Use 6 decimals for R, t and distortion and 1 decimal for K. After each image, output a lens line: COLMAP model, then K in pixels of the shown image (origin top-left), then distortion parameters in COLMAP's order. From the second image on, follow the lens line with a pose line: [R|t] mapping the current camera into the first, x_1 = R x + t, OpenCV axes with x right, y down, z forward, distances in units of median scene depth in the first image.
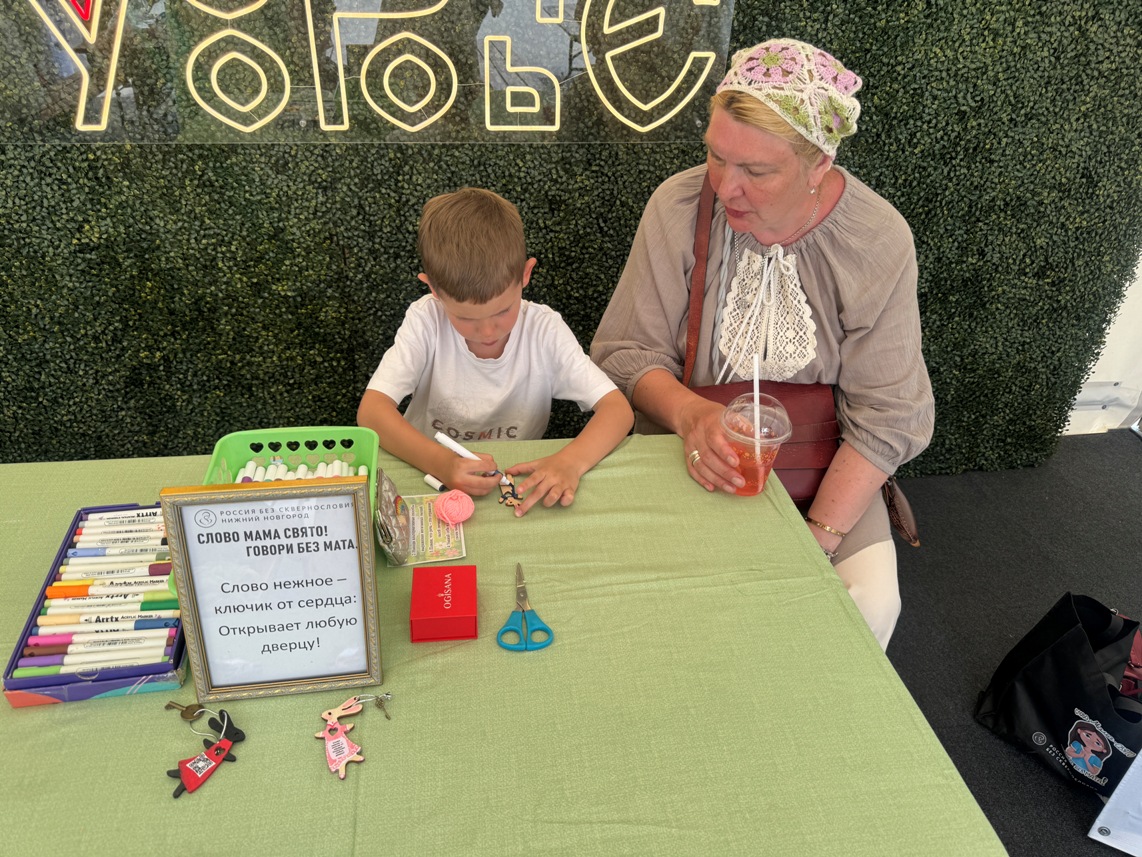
lens RADIAL K [[800.6, 0, 556.1], [0, 800.6, 424.2], [0, 0, 1]] dist [0.005734, -0.003324]
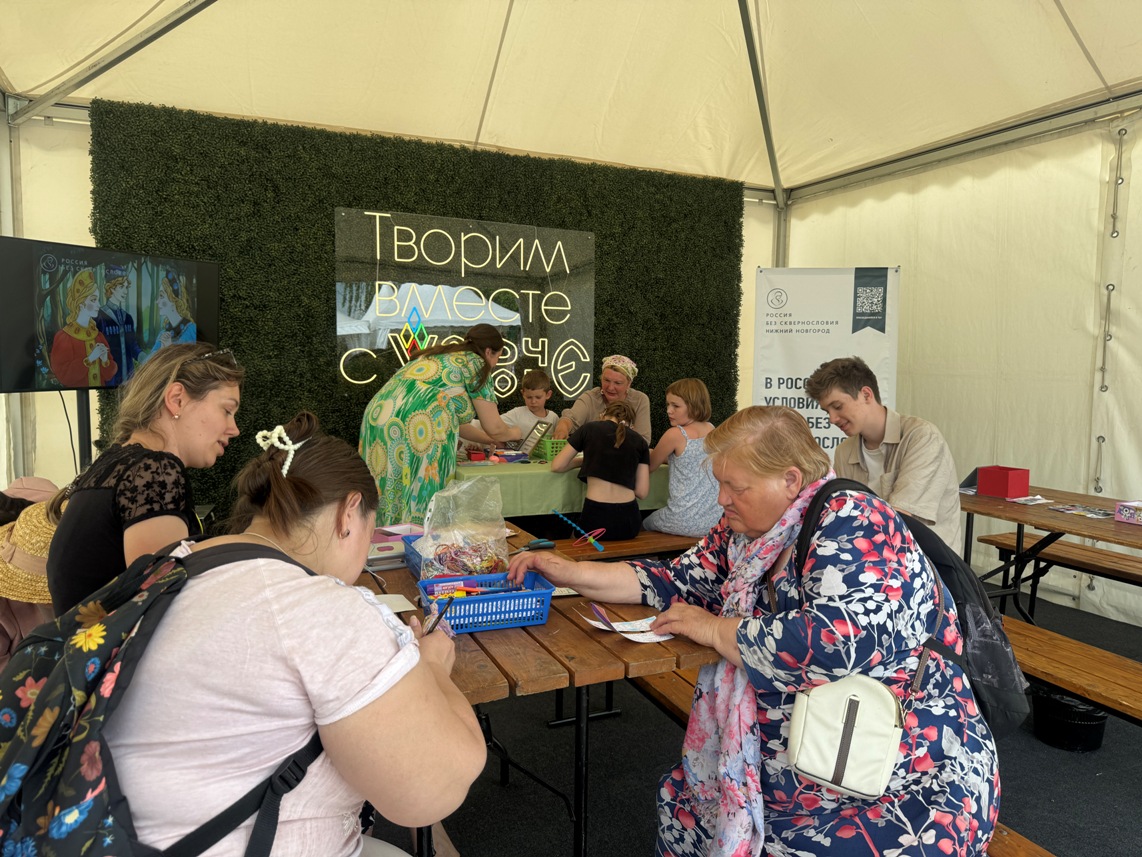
lens RADIAL K [[788.1, 0, 571.0], [0, 788.1, 428.5], [0, 0, 1]] dist [0.097268, -0.116551]
pose [[0.957598, -0.035050, 0.285967, -0.798387], [0.159521, 0.891043, -0.424964, 1.091685], [-0.239914, 0.452563, 0.858853, -1.653778]]
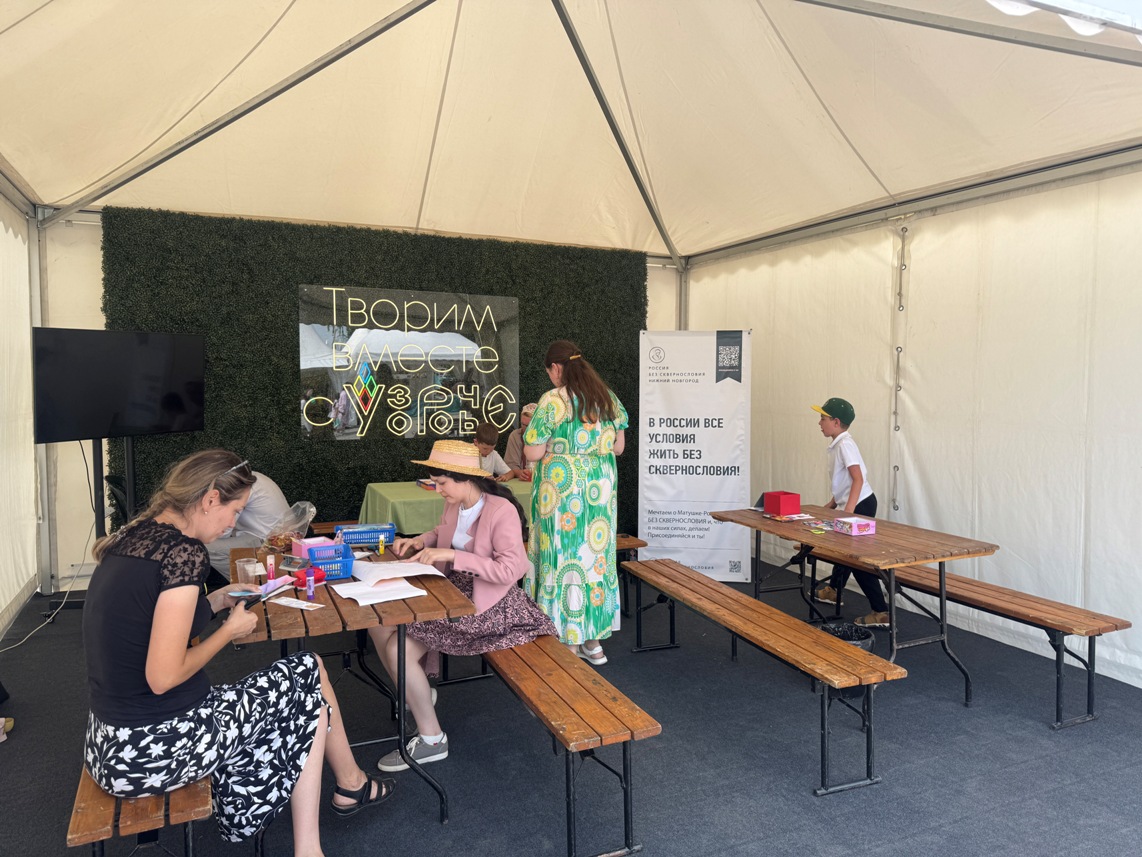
lens RADIAL K [[788.3, 0, 571.0], [0, 788.3, 428.5], [0, 0, 1]] dist [0.129904, -0.182653]
pose [[0.957995, -0.037712, 0.284295, -0.645447], [0.166373, 0.880533, -0.443826, 1.367321], [-0.233594, 0.472482, 0.849820, -2.329252]]
